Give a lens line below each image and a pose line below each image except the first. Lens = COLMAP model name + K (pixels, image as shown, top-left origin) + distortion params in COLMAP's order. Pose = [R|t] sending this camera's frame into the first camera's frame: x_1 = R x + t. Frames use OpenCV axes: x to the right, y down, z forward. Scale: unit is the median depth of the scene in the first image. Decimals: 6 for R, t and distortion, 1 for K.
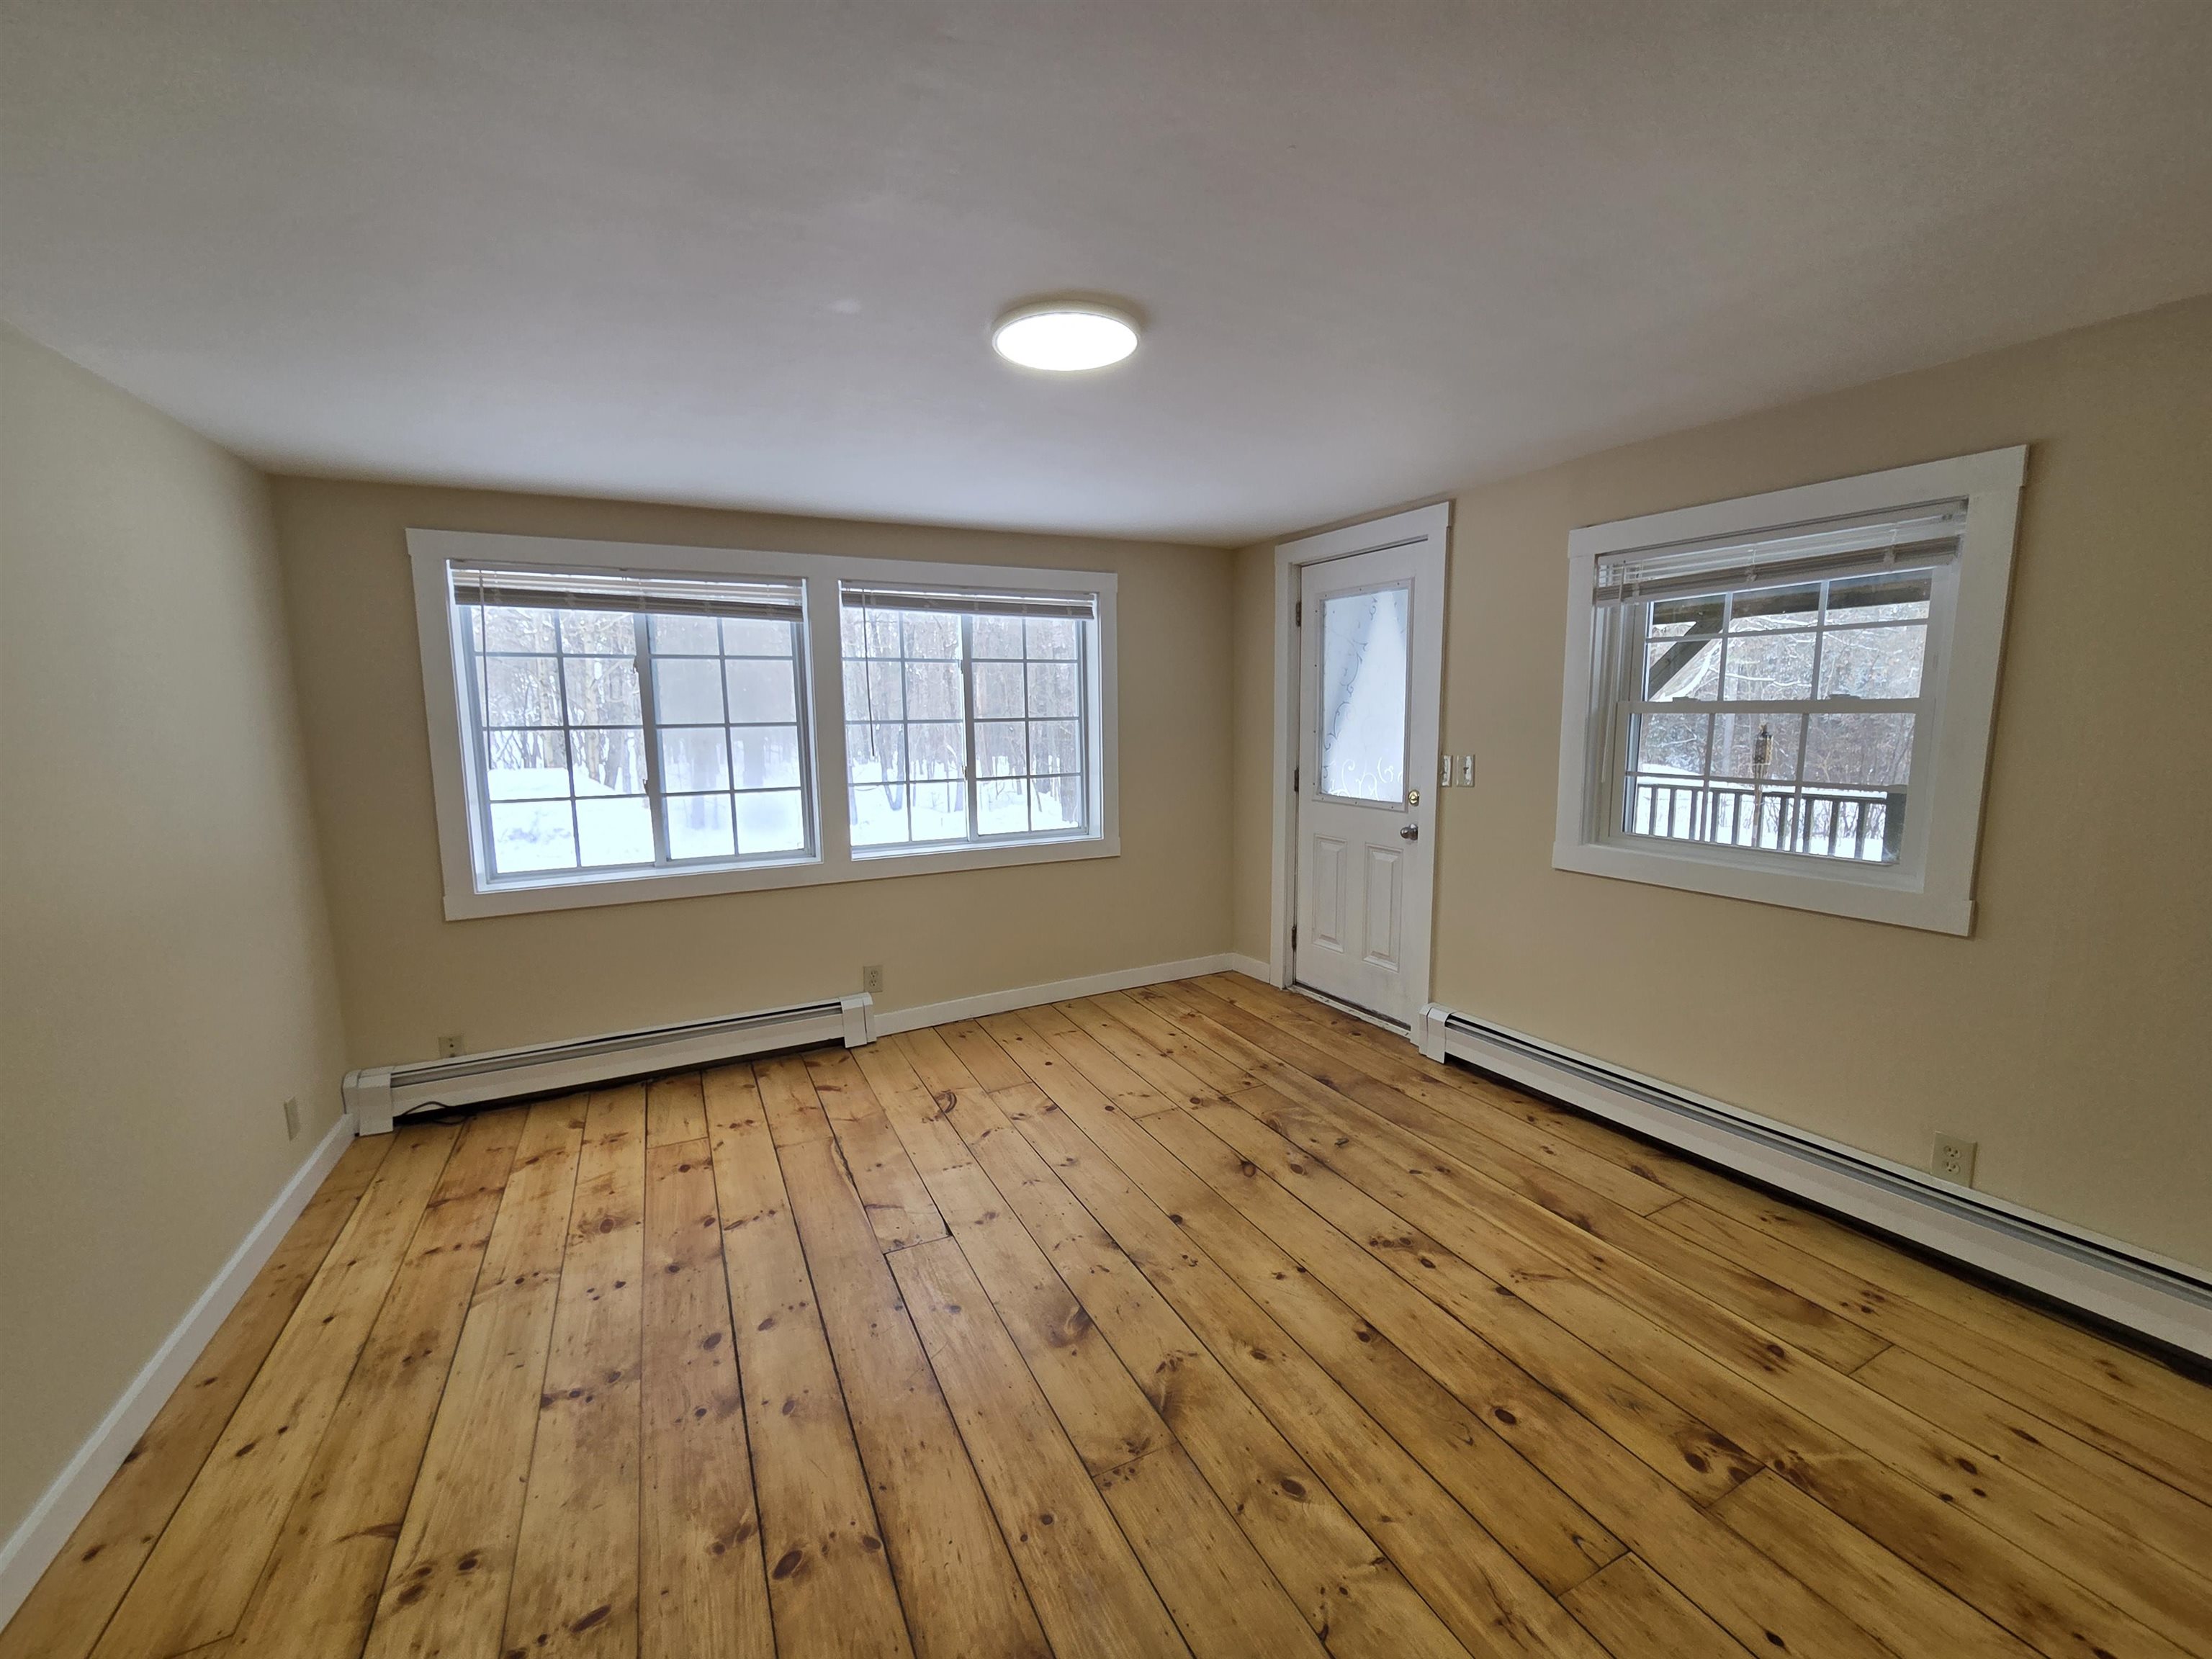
lens RADIAL K [[904.2, 0, 1114.7], [0, 904.2, 842.6], [0, 0, 1]] dist [0.003665, 0.000704]
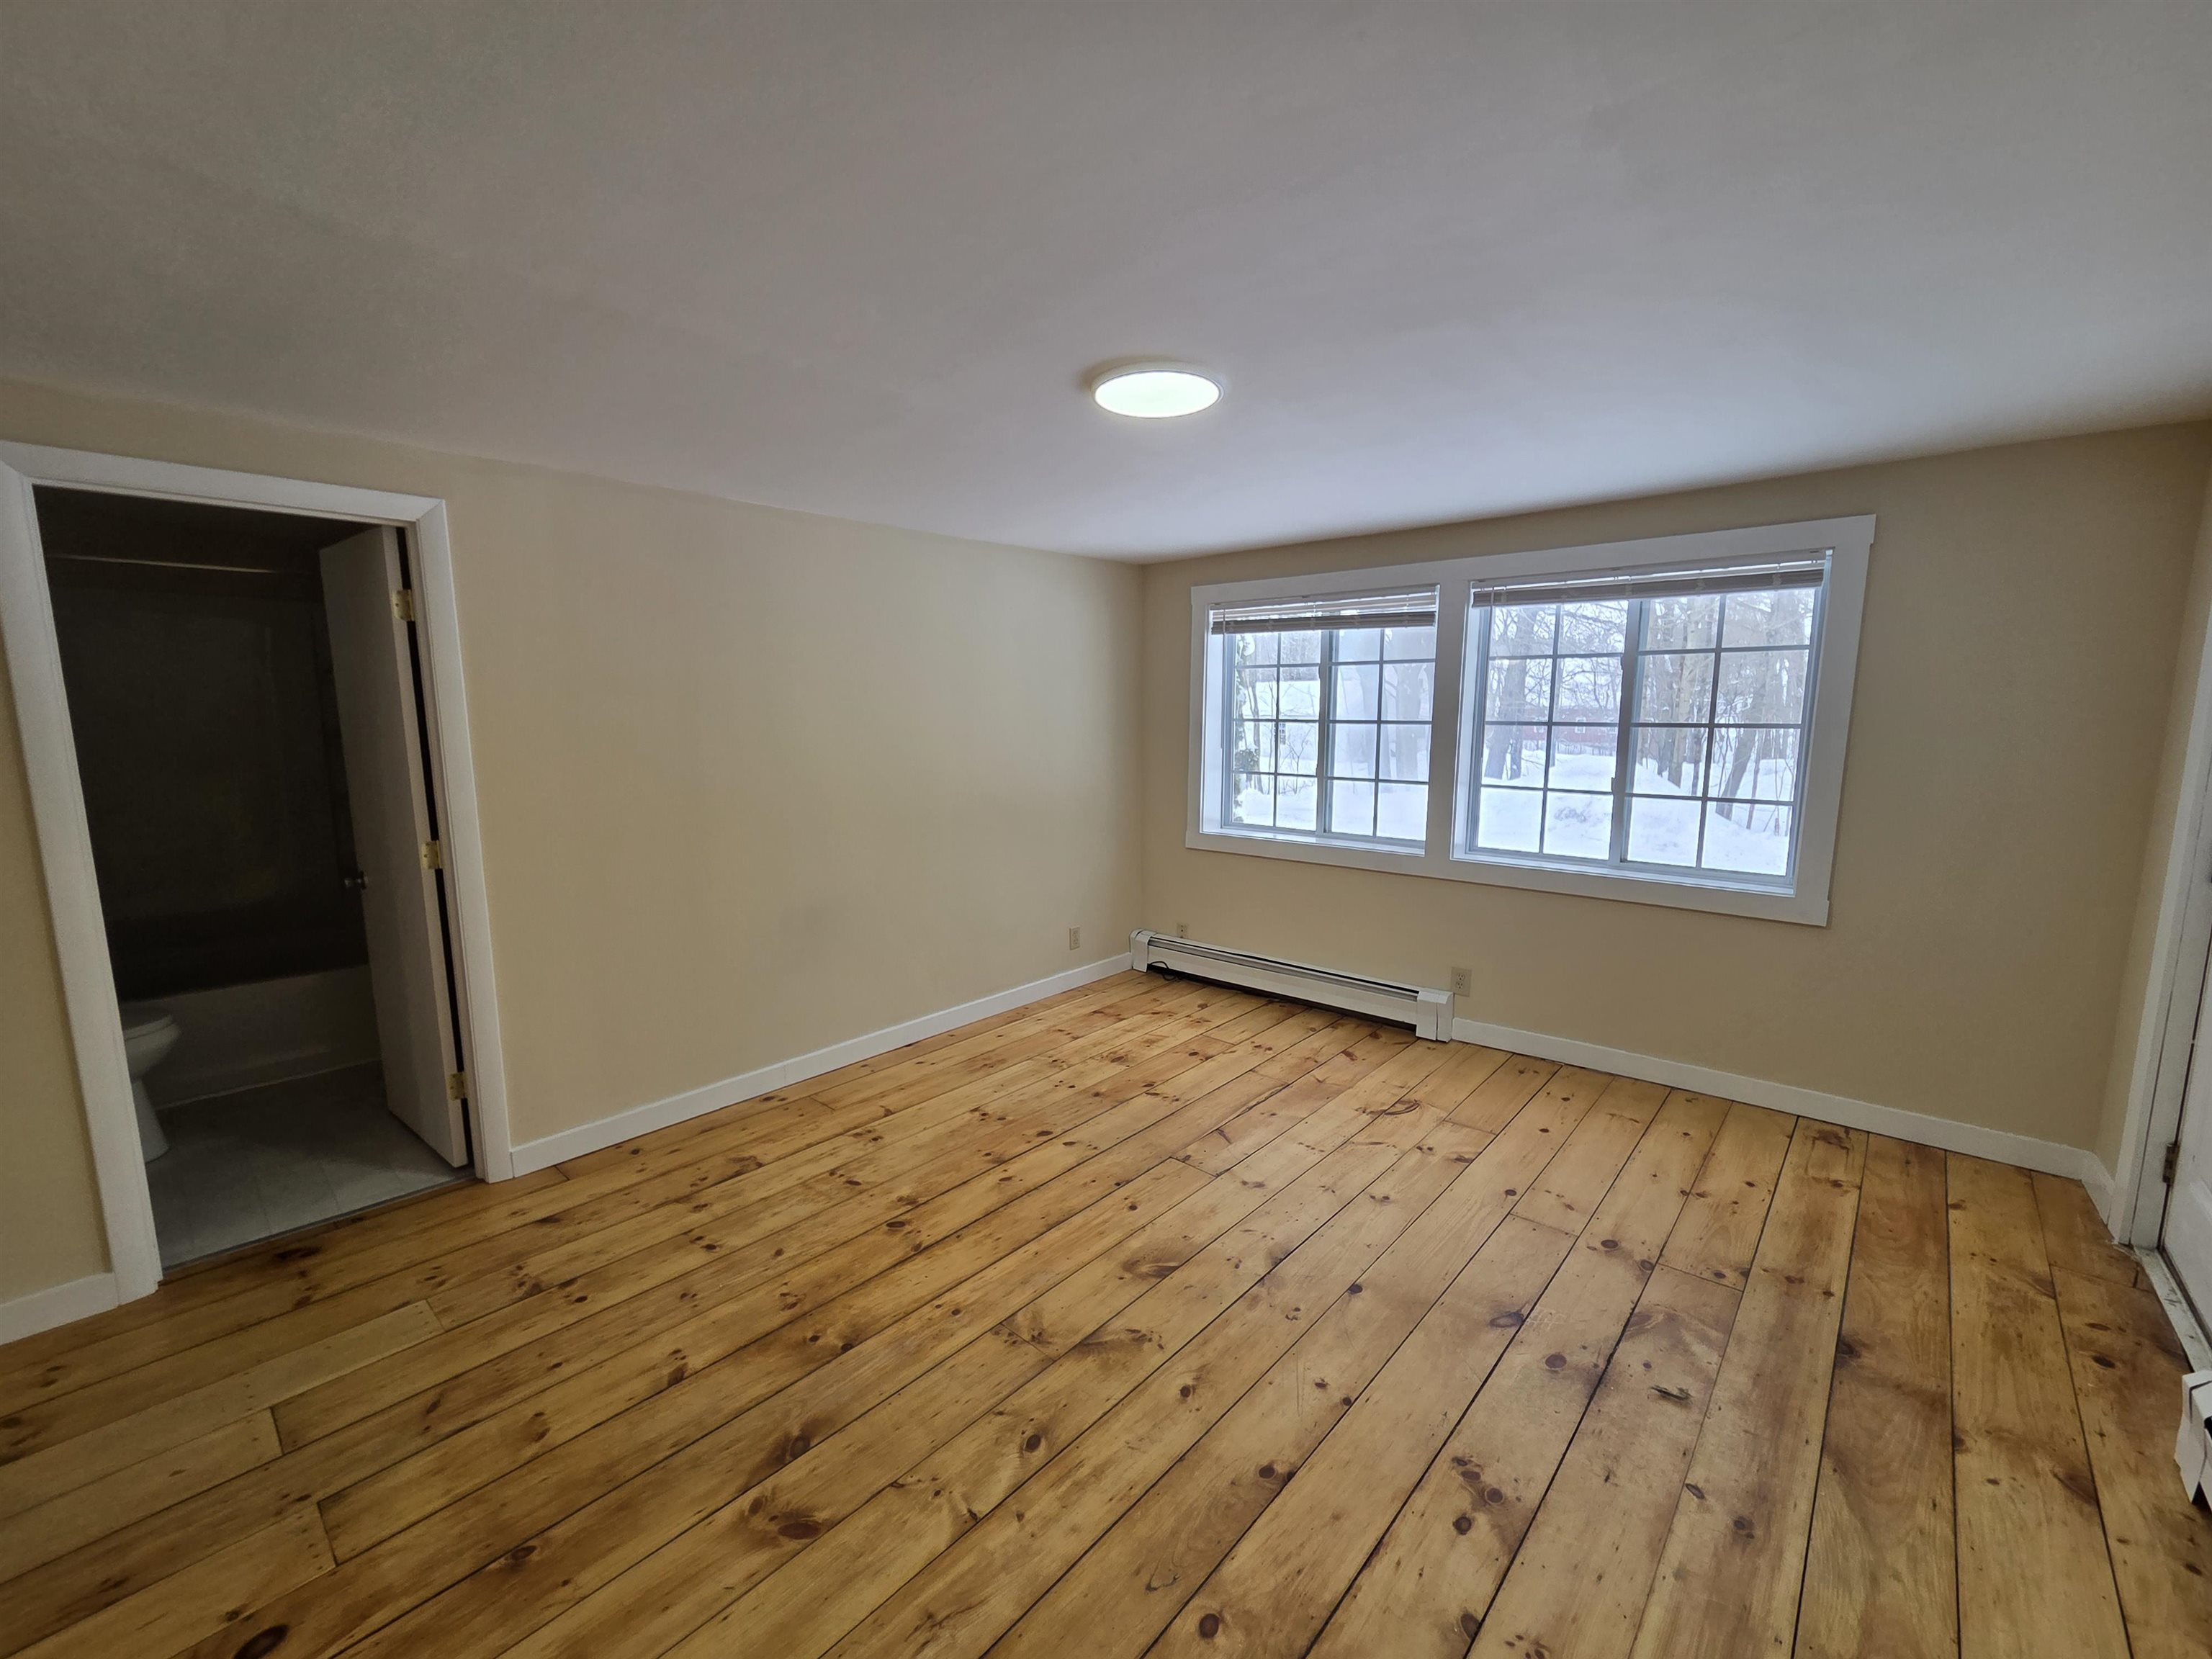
lens RADIAL K [[904.2, 0, 1118.3], [0, 904.2, 824.5], [0, 0, 1]] dist [0.003665, 0.000704]
pose [[0.374479, 0.133336, -0.917598, 0.633017], [-0.139852, 0.986408, 0.086260, -0.068327], [0.916628, 0.096025, 0.388036, 0.339967]]
